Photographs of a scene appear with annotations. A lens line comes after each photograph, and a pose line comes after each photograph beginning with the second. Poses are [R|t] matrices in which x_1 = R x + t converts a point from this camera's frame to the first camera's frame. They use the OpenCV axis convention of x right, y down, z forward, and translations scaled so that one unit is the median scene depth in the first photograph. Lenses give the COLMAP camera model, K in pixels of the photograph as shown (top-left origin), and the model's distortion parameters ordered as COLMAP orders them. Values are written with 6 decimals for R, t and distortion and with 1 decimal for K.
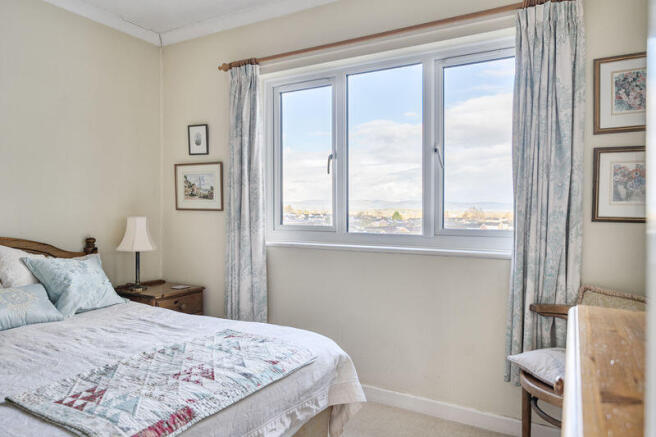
lens RADIAL K [[431.7, 0, 356.4], [0, 431.7, 214.7], [0, 0, 1]] dist [-0.002206, -0.001022]
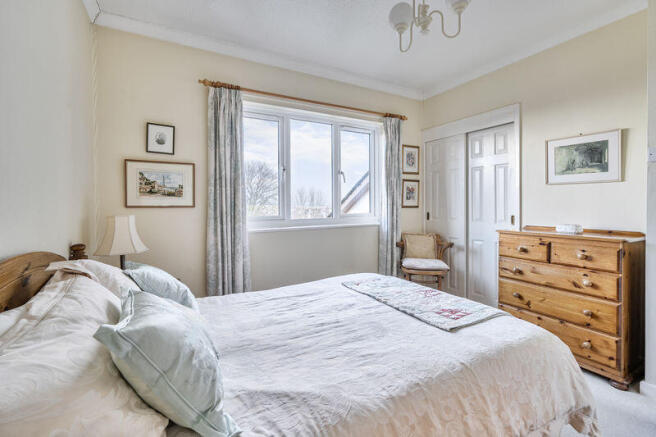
lens RADIAL K [[274.4, 0, 326.4], [0, 274.4, 205.2], [0, 0, 1]] dist [0.000286, 0.000012]
pose [[0.554595, -0.009803, 0.832063, -1.056008], [0.026932, 0.999618, -0.006174, -0.000991], [-0.831684, 0.025833, 0.554647, 0.475686]]
